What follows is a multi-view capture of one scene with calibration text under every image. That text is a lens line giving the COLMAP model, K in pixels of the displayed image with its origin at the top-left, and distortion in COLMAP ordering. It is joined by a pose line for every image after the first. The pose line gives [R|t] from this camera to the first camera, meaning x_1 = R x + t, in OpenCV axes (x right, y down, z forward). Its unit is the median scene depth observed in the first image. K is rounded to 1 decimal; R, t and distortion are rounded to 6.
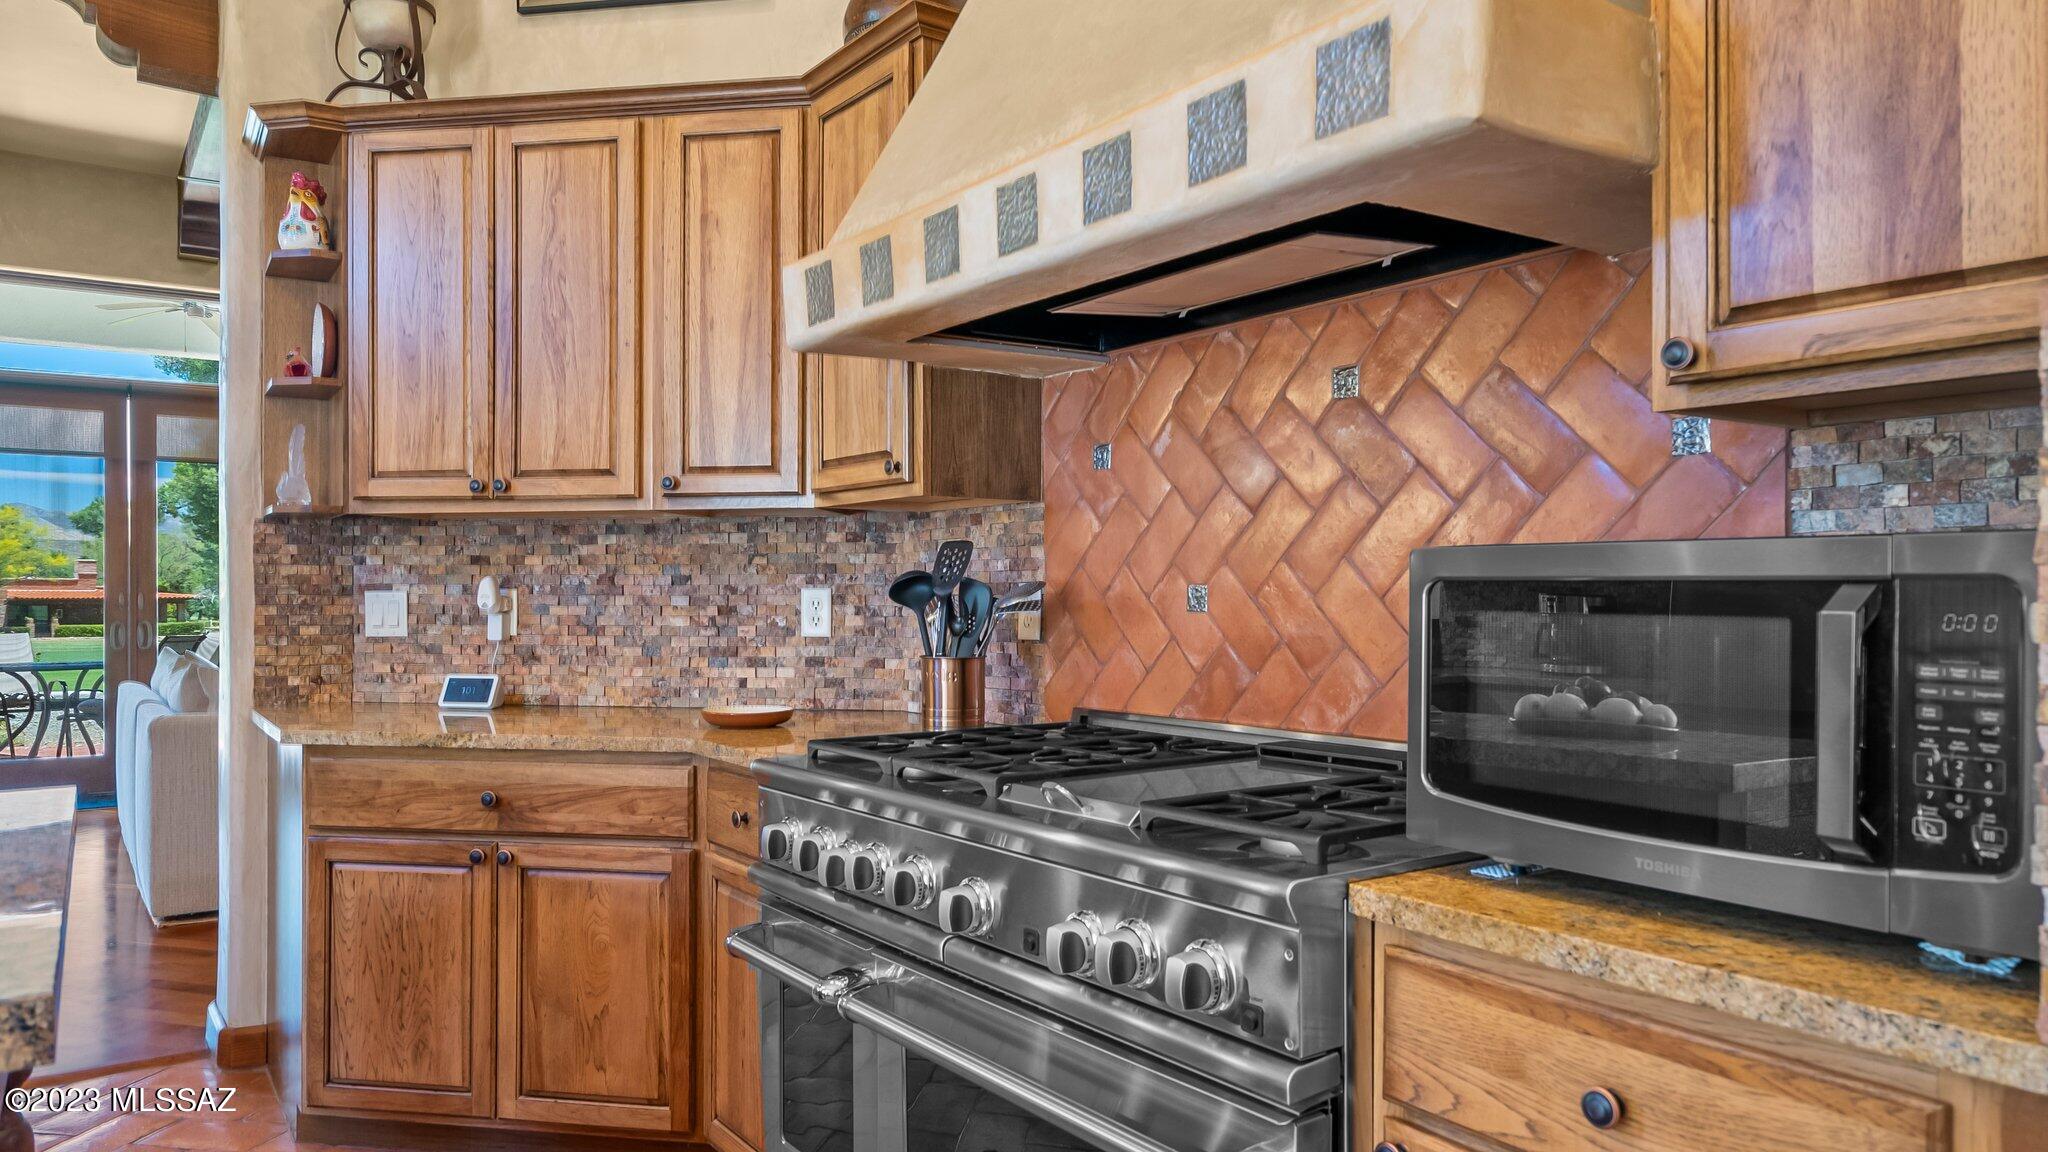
lens RADIAL K [[1314.6, 0, 1021.5], [0, 1314.6, 584.9], [0, 0, 1]] dist [0.008411, 0.003352]
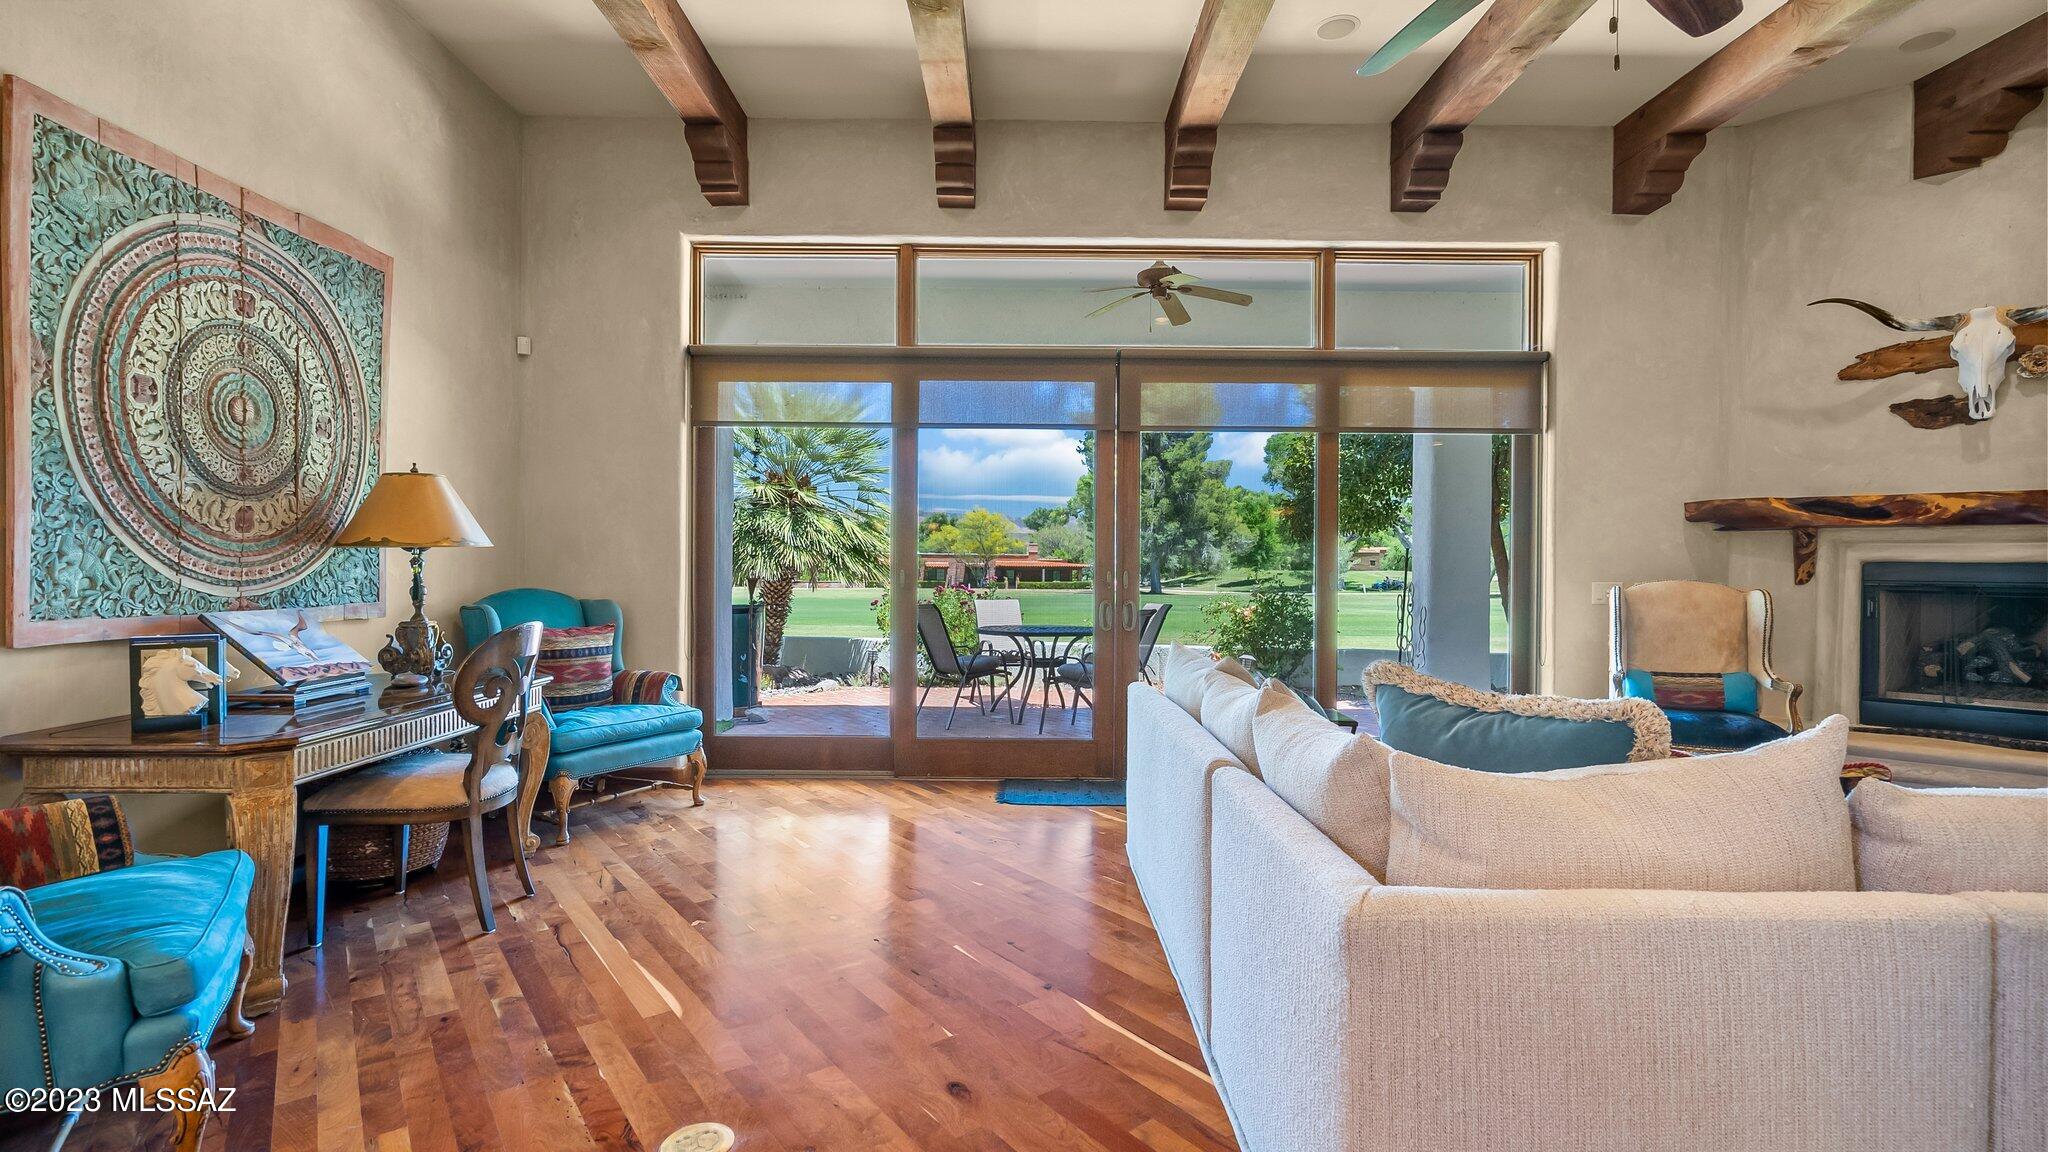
lens RADIAL K [[928.3, 0, 1017.6], [0, 928.3, 567.7], [0, 0, 1]] dist [-0.001008, 0.000995]
pose [[0.807664, 0.012425, -0.589511, -0.258546], [-0.007876, 0.999916, 0.010284, -0.002576], [0.589590, -0.003663, 0.807695, 0.320235]]
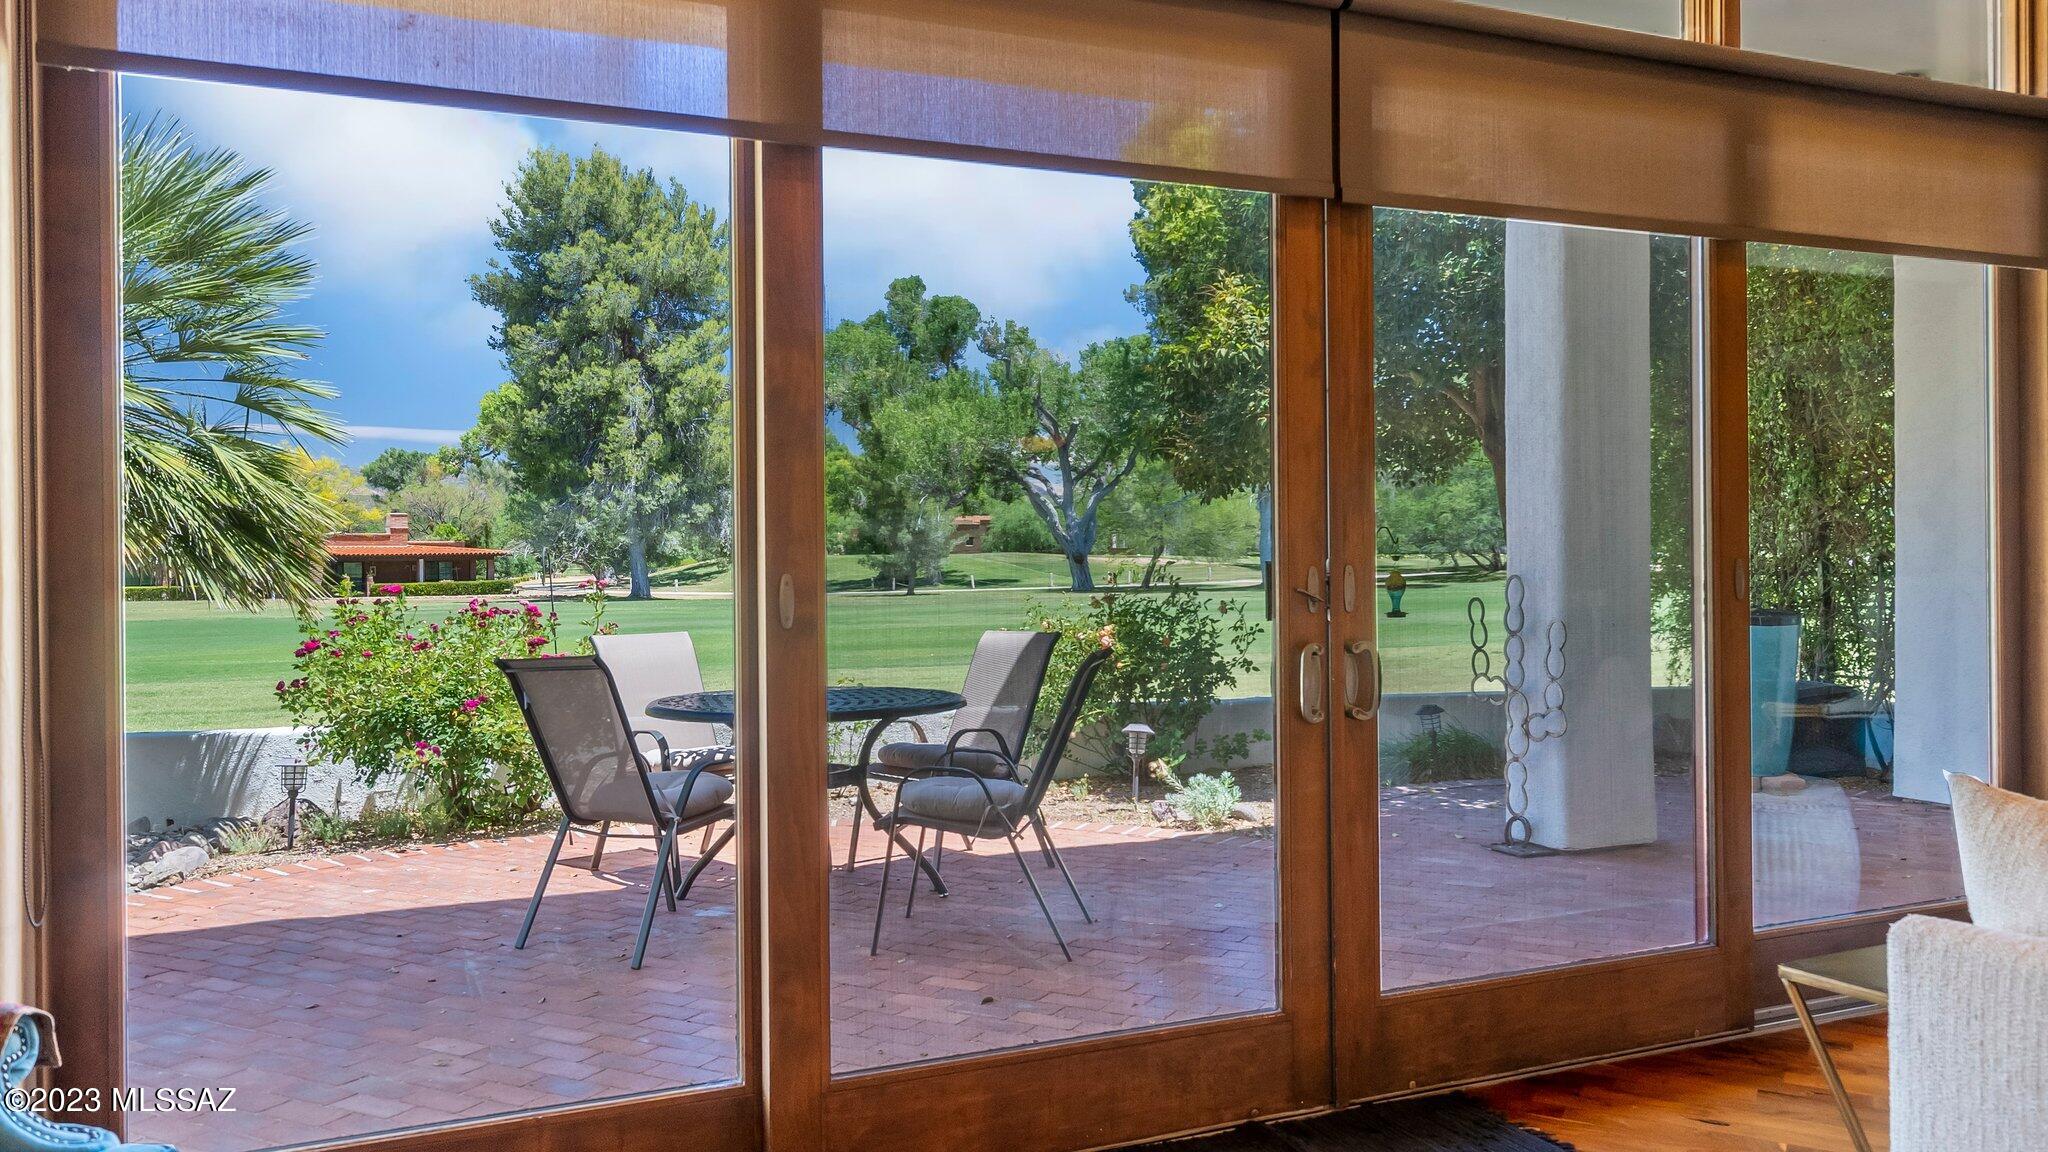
lens RADIAL K [[1546.4, 0, 1028.3], [0, 1546.4, 570.7], [0, 0, 1]] dist [0.006150, 0.001185]
pose [[0.975983, 0.000342, -0.217847, -0.524020], [0.004487, 0.999755, 0.021672, -0.002302], [0.217801, -0.022129, 0.975742, 0.440739]]
